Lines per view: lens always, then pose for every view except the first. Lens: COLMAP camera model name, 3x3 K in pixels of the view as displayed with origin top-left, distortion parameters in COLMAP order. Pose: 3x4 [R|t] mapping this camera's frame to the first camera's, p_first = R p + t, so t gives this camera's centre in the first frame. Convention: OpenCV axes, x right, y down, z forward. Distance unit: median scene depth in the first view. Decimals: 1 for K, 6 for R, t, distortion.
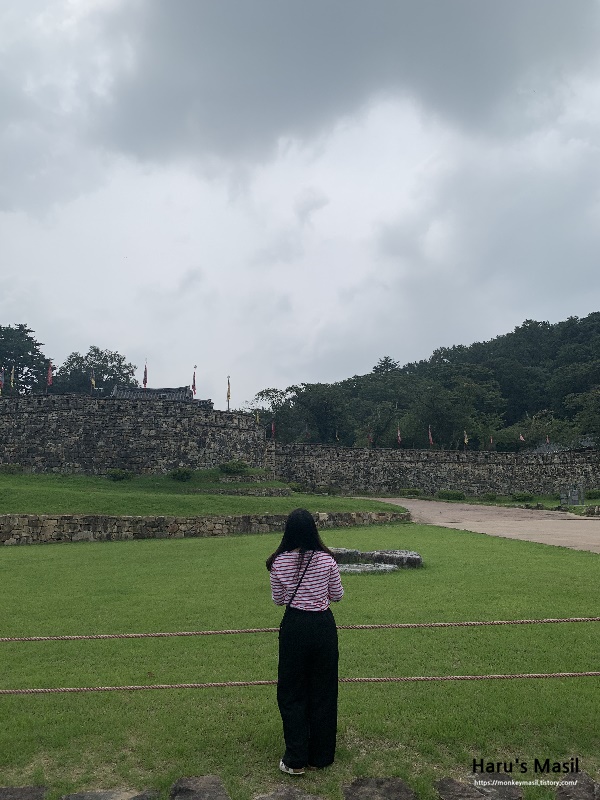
lens RADIAL K [[615.4, 0, 297.2], [0, 615.4, 403.2], [0, 0, 1]] dist [0.084891, -0.058237]
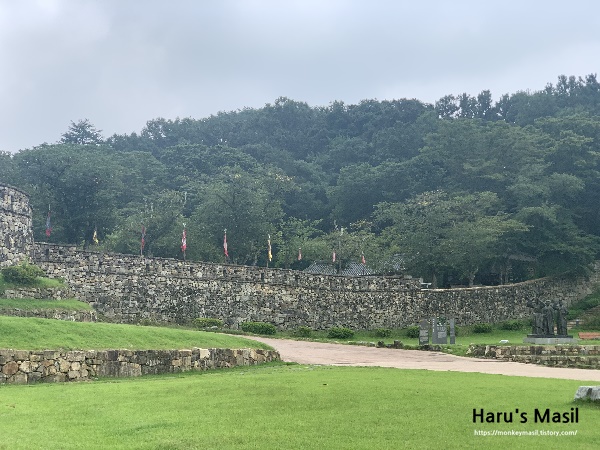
lens RADIAL K [[906.2, 0, 304.6], [0, 906.2, 220.6], [0, 0, 1]] dist [0.046550, 0.000000]
pose [[0.884801, 0.080285, 0.459001, -0.276860], [-0.091702, 0.995783, 0.002596, 0.023114], [-0.456857, -0.044388, 0.888432, 0.067924]]
